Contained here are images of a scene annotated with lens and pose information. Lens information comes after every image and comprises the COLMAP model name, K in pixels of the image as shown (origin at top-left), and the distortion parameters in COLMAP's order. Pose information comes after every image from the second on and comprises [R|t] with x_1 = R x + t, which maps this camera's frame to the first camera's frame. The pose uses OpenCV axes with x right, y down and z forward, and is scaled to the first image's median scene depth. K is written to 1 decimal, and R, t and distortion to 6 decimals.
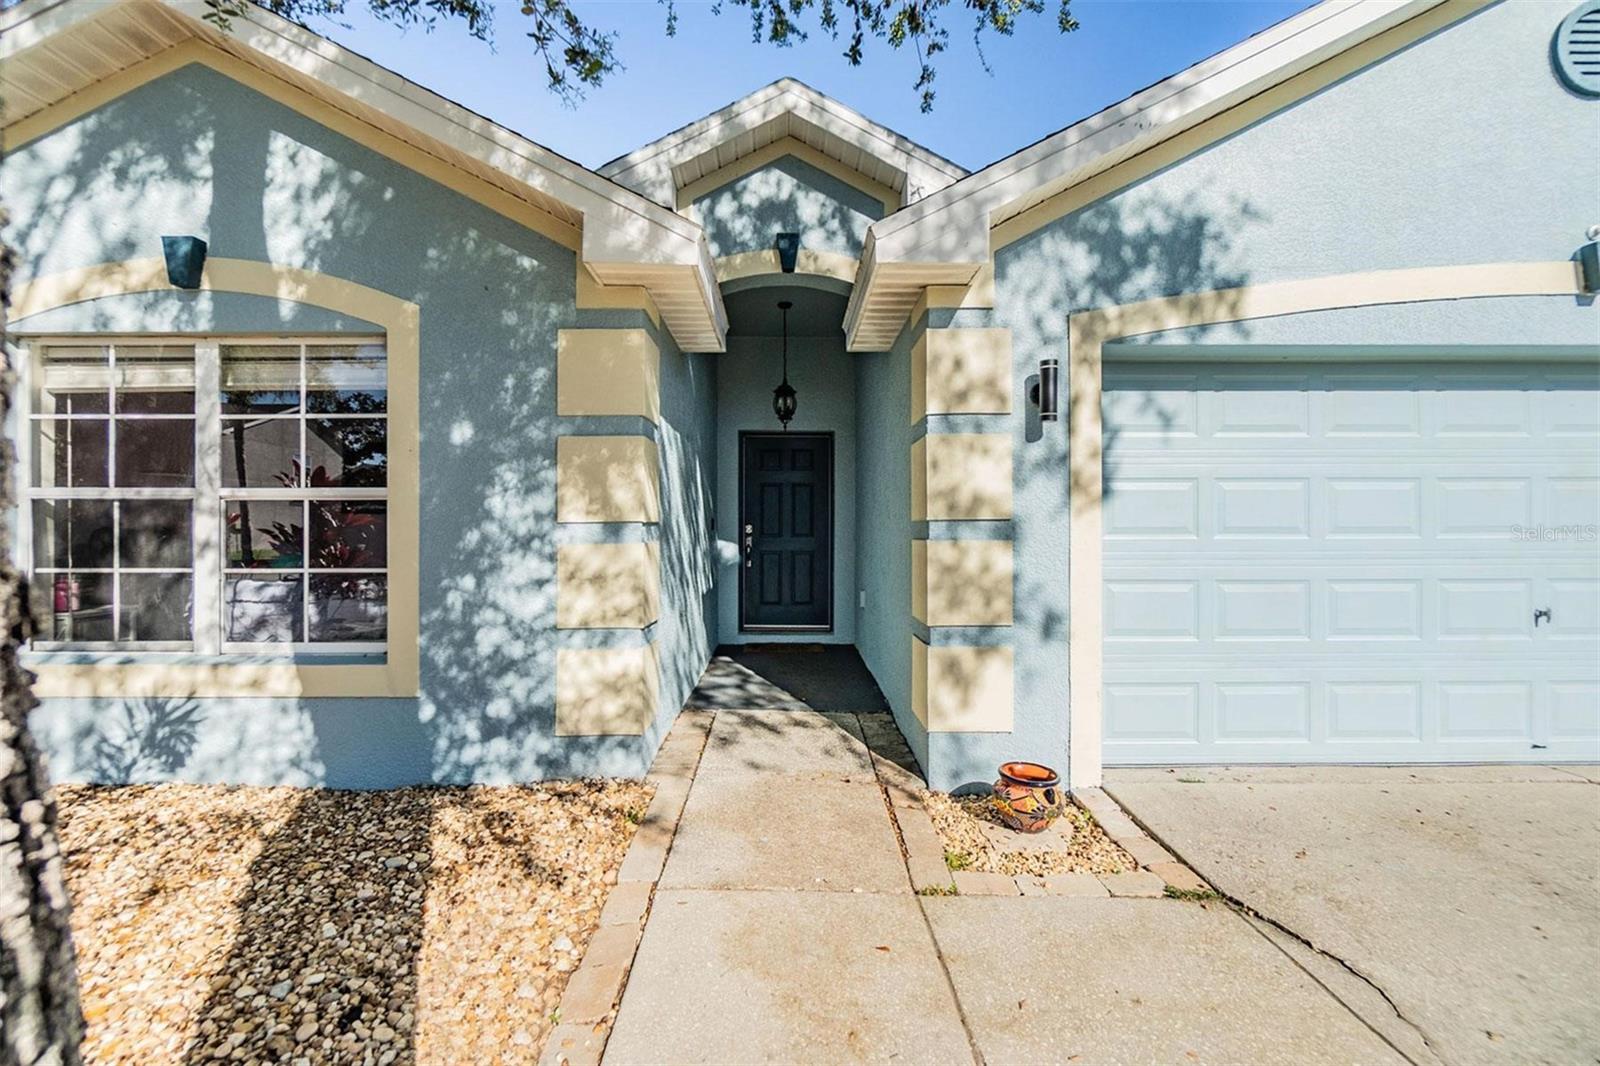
lens RADIAL K [[708.2, 0, 795.9], [0, 708.2, 510.0], [0, 0, 1]] dist [0.001688, 0.000255]
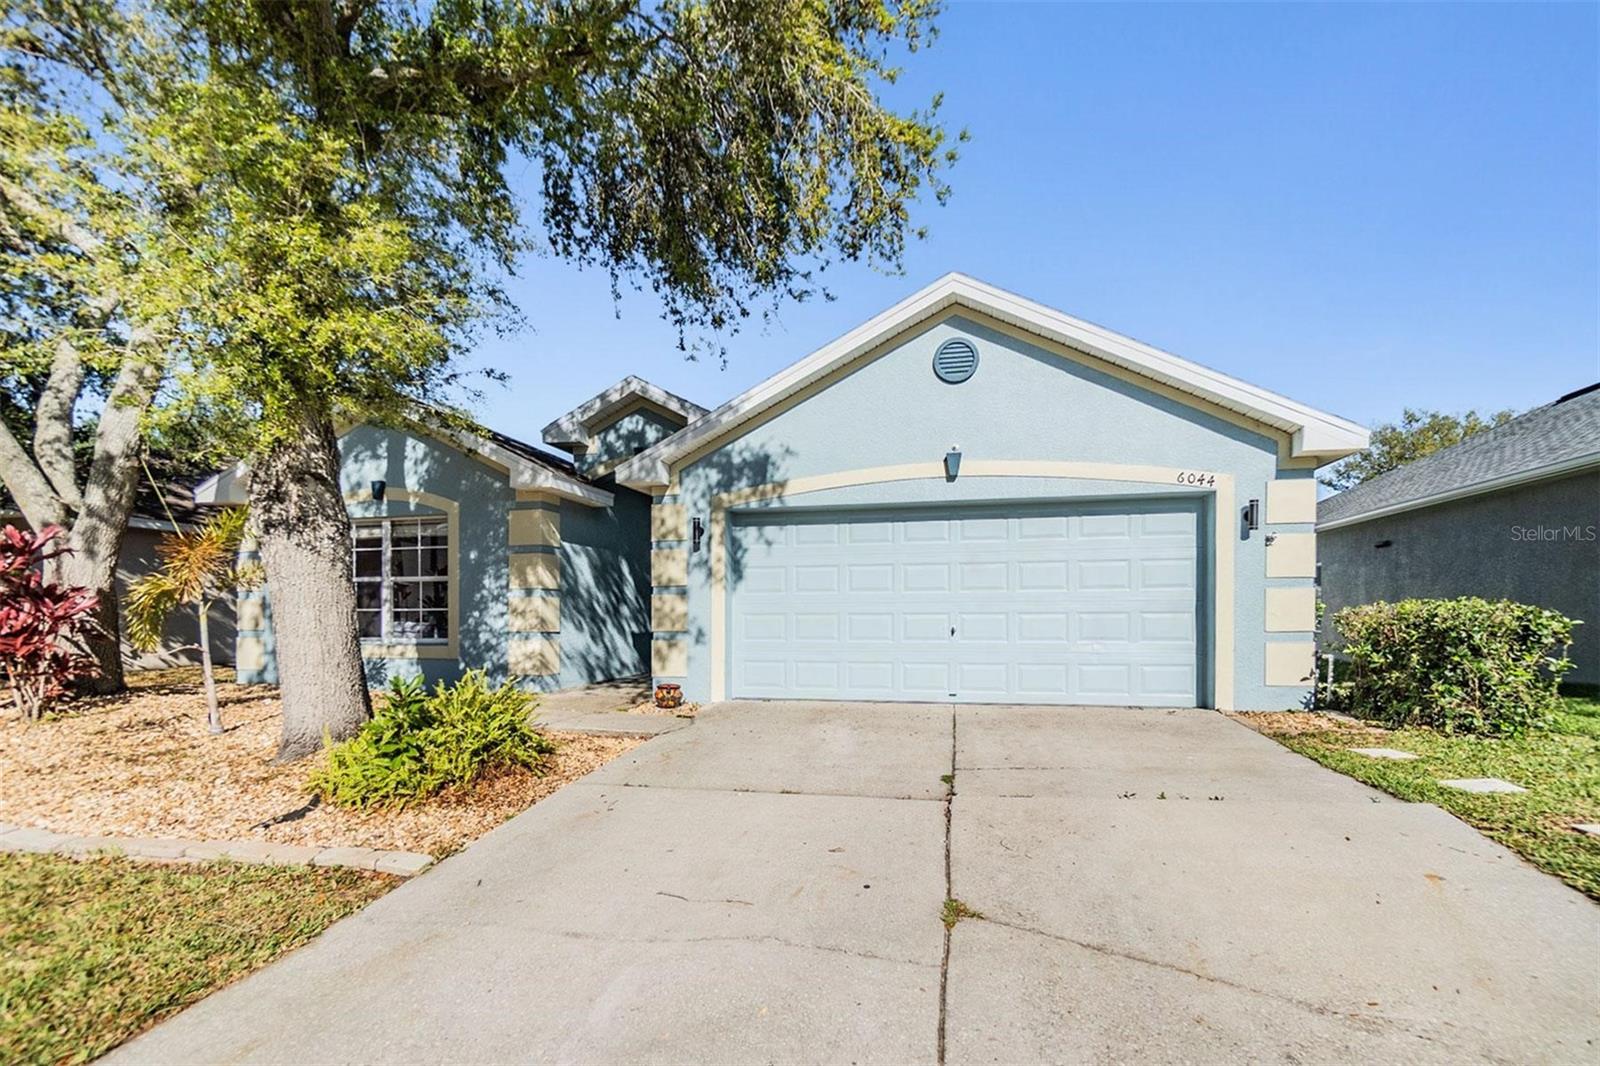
lens RADIAL K [[693.8, 0, 800.6], [0, 693.8, 587.3], [0, 0, 1]] dist [-0.002033, -0.000359]
pose [[0.981604, -0.008365, -0.190746, 1.109277], [0.007416, 0.999956, -0.005686, 0.029833], [0.190785, 0.004167, 0.981623, -1.162558]]
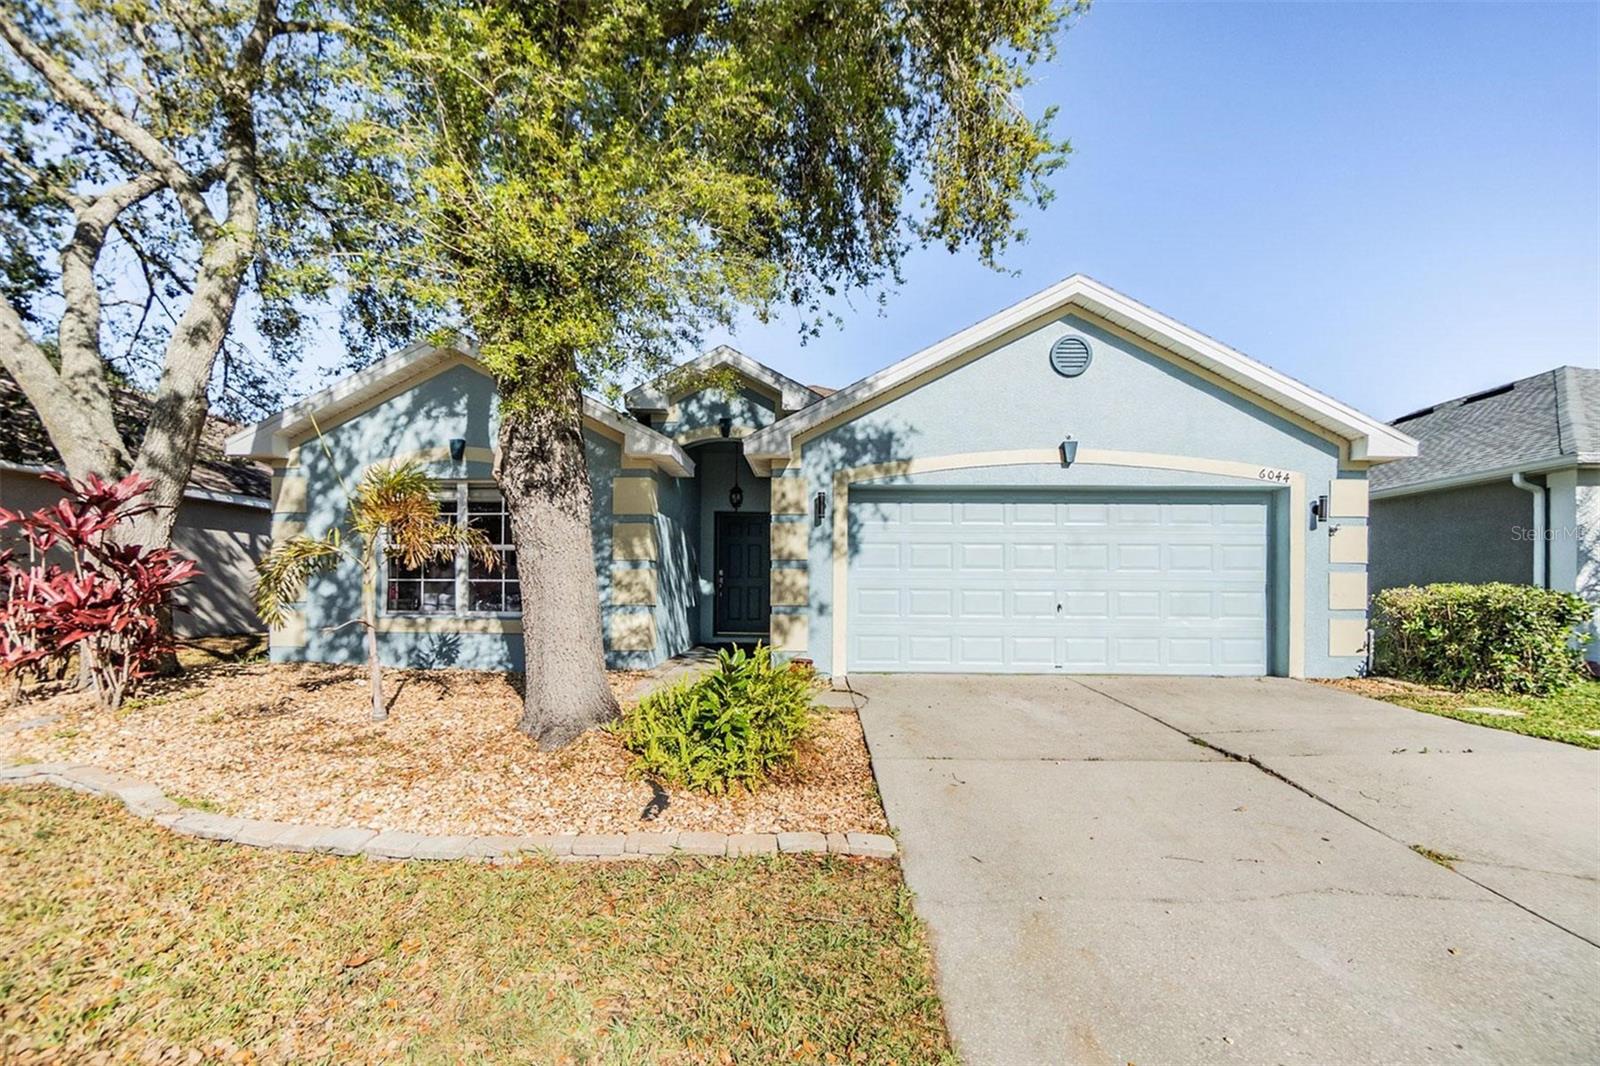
lens RADIAL K [[681.4, 0, 801.5], [0, 681.4, 563.9], [0, 0, 1]] dist [-0.001469, 0.000308]
pose [[0.999911, 0.008826, -0.010028, 0.311494], [-0.008886, 0.999943, -0.005957, 0.032384], [0.009975, 0.006046, 0.999932, -1.238085]]
